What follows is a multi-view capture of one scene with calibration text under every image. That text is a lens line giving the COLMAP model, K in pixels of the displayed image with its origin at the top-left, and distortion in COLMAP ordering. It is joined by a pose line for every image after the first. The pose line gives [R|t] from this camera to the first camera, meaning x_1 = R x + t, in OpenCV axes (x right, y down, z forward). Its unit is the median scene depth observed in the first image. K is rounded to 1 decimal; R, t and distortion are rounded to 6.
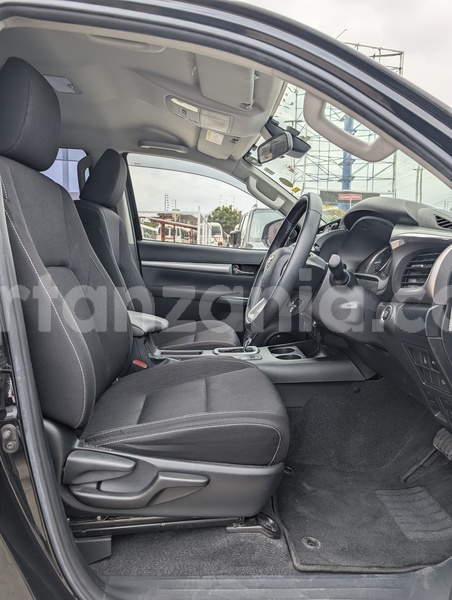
lens RADIAL K [[430.0, 0, 226.0], [0, 430.0, 300.0], [0, 0, 1]] dist [0.004660, -0.007906]
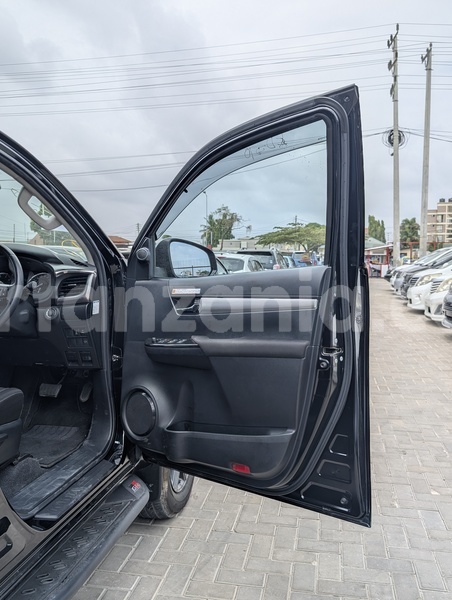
lens RADIAL K [[527.7, 0, 227.0], [0, 527.7, 287.2], [0, 0, 1]] dist [-0.007836, -0.012170]
pose [[0.246396, -0.068041, 0.966778, -1.349378], [0.120364, 0.991958, 0.039137, -0.061513], [-0.961666, 0.106722, 0.252604, -0.229973]]
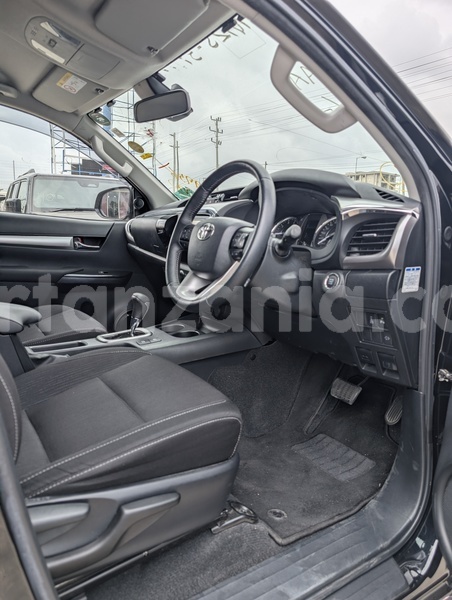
lens RADIAL K [[430.5, 0, 230.4], [0, 430.5, 291.6], [0, 0, 1]] dist [0.000368, -0.000321]
pose [[0.860702, -0.077941, 0.503108, -0.325289], [0.055215, 0.996673, 0.059945, -0.016942], [-0.506107, -0.023816, 0.862142, 0.184793]]
